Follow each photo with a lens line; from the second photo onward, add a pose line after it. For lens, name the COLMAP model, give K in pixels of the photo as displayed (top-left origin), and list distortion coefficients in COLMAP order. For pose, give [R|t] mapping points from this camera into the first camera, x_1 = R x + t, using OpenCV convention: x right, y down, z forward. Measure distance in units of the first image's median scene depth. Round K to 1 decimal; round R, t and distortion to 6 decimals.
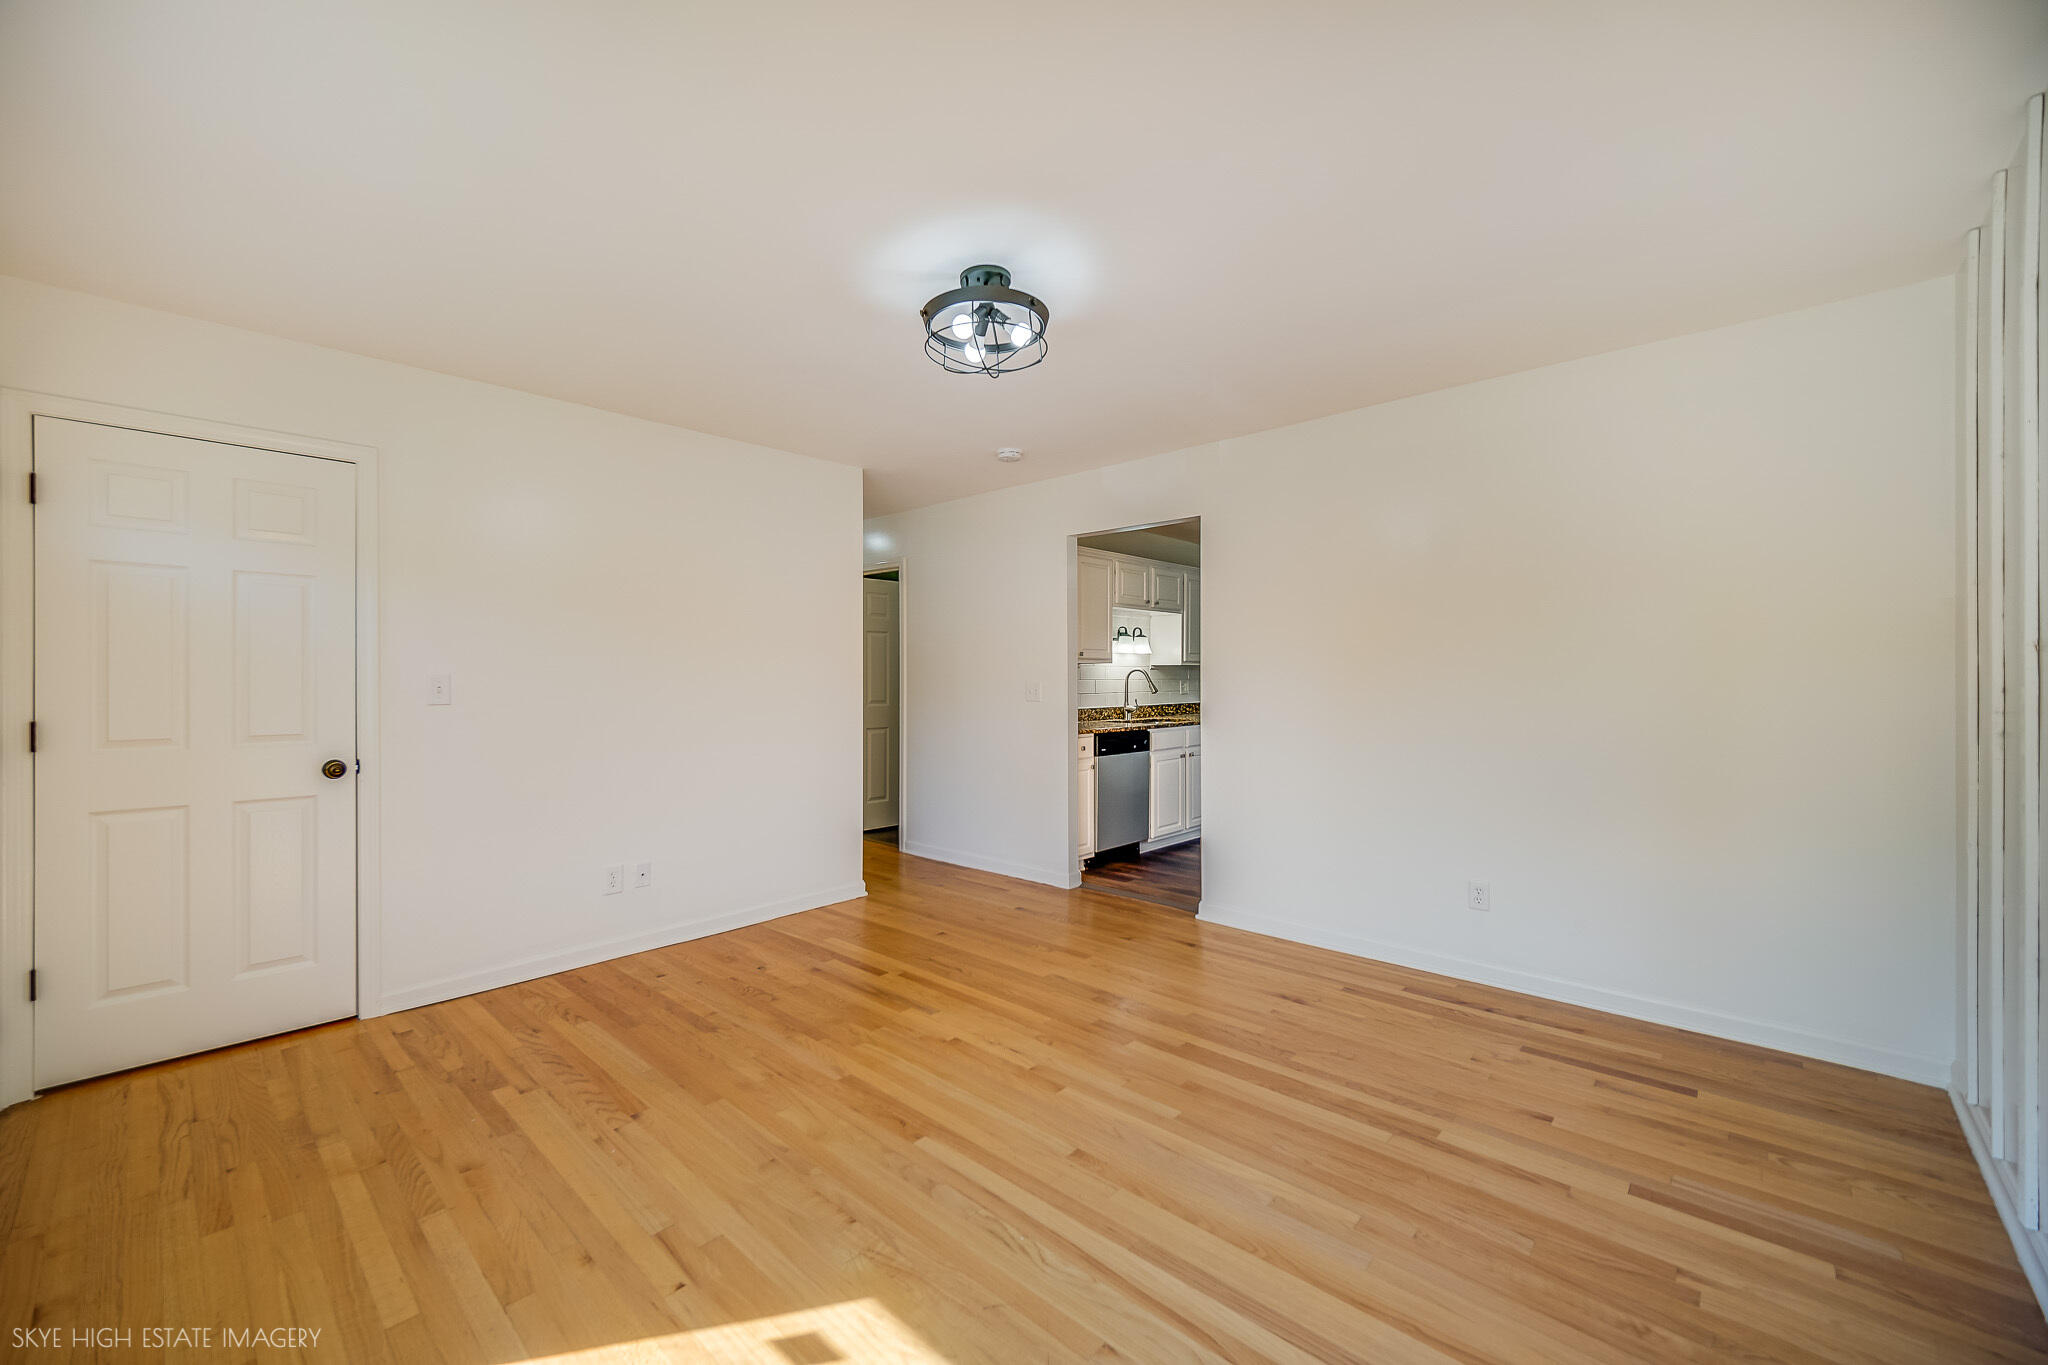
lens RADIAL K [[805.7, 0, 1027.6], [0, 805.7, 680.6], [0, 0, 1]] dist [-0.004226, -0.000257]
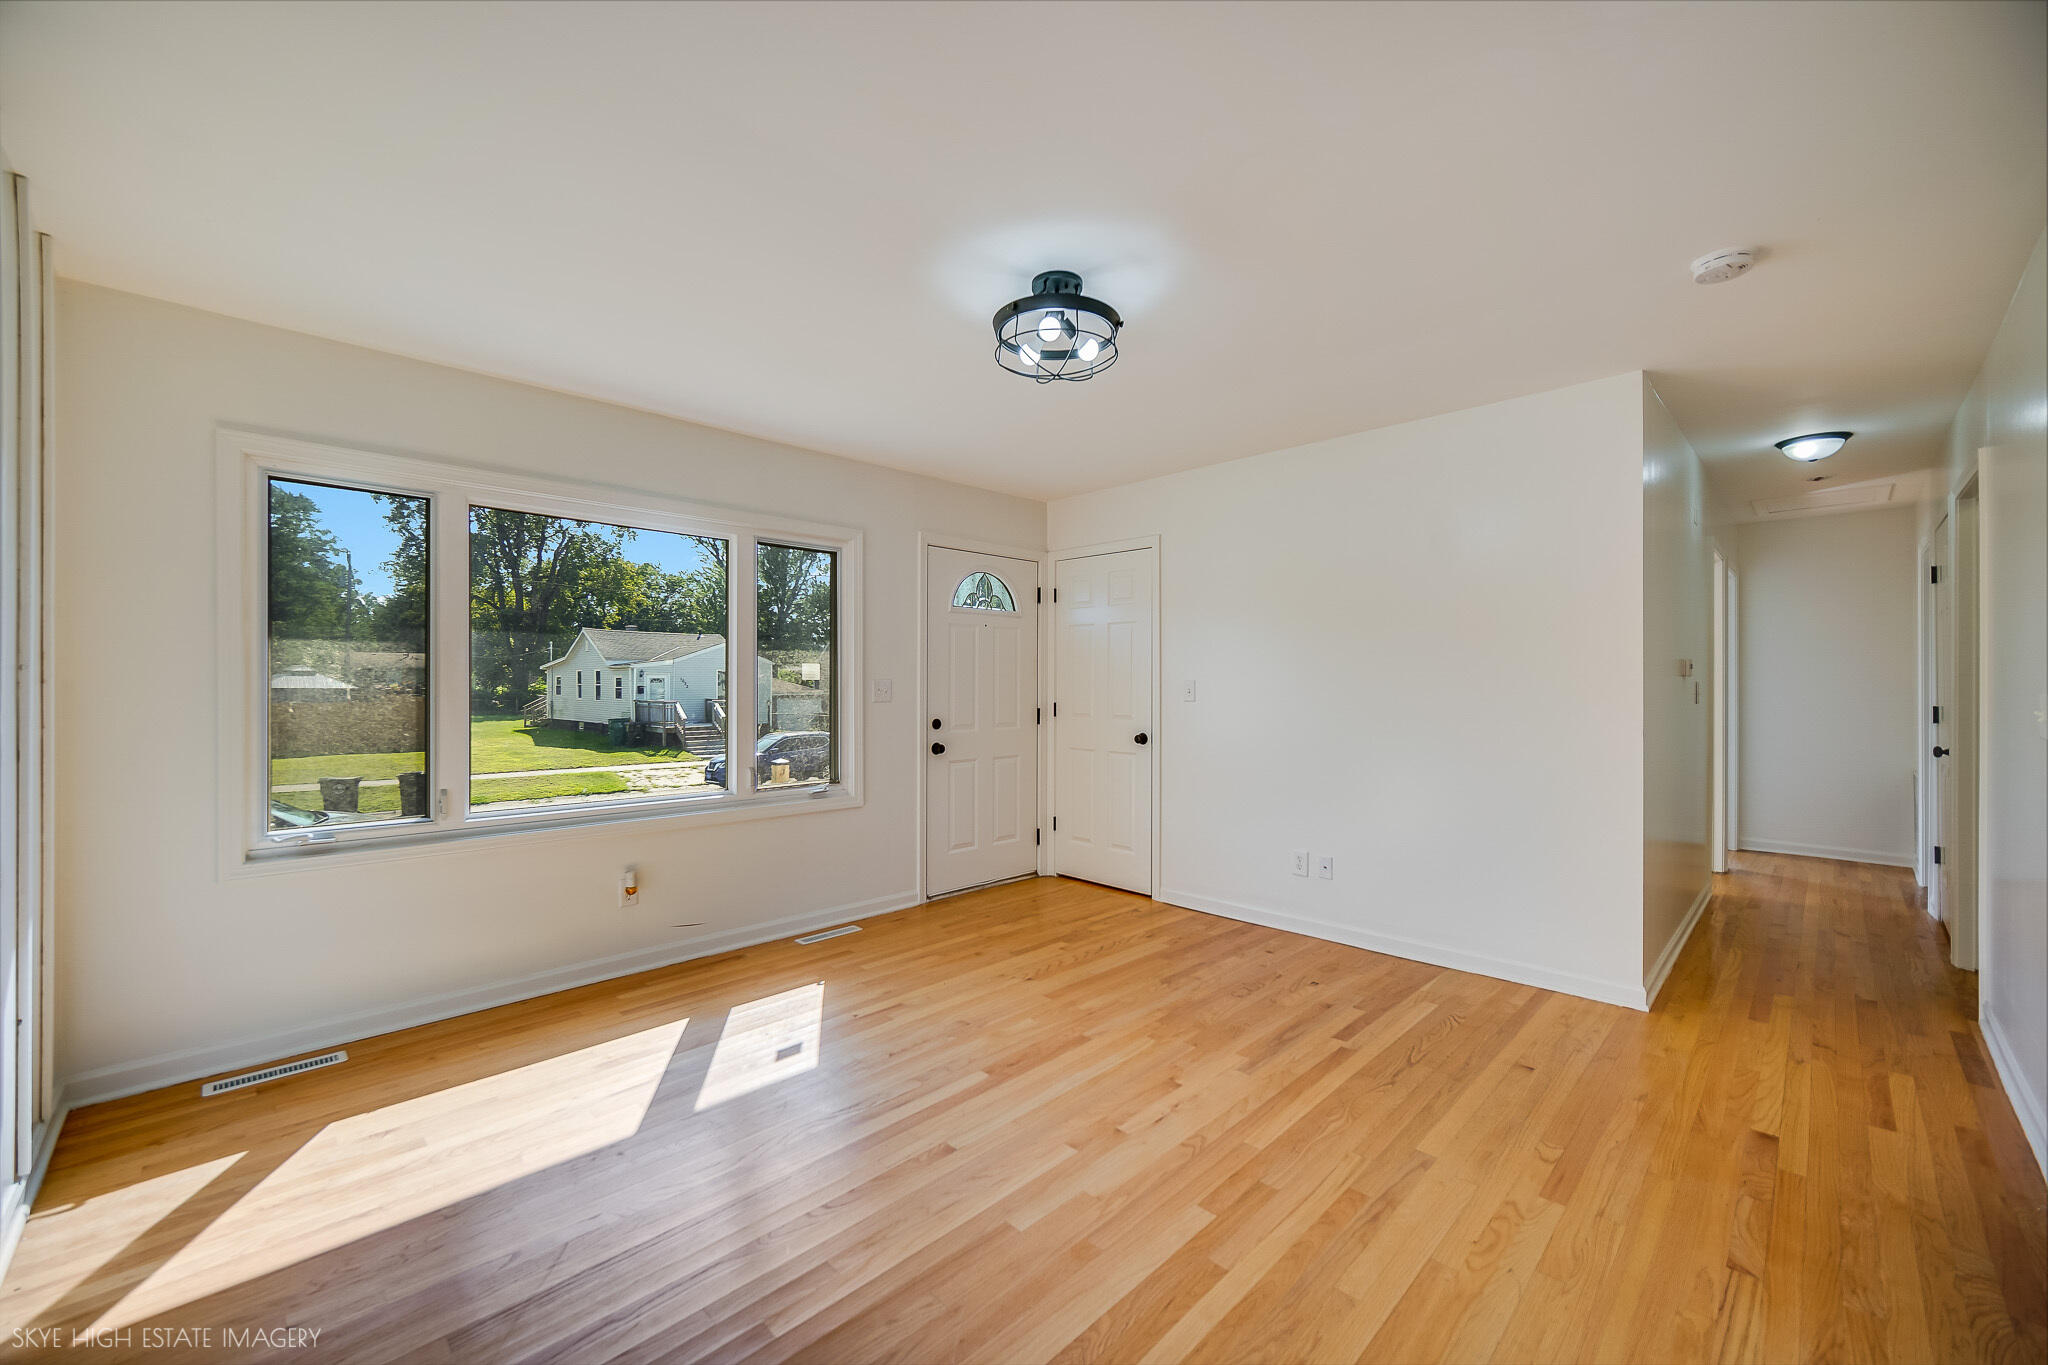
lens RADIAL K [[805.7, 0, 1021.6], [0, 805.7, 676.2], [0, 0, 1]] dist [-0.004226, -0.000257]
pose [[-0.038458, -0.004395, -0.999251, 0.795222], [-0.006443, 0.999971, -0.004150, -0.009894], [0.999239, 0.006279, -0.038485, 0.824457]]
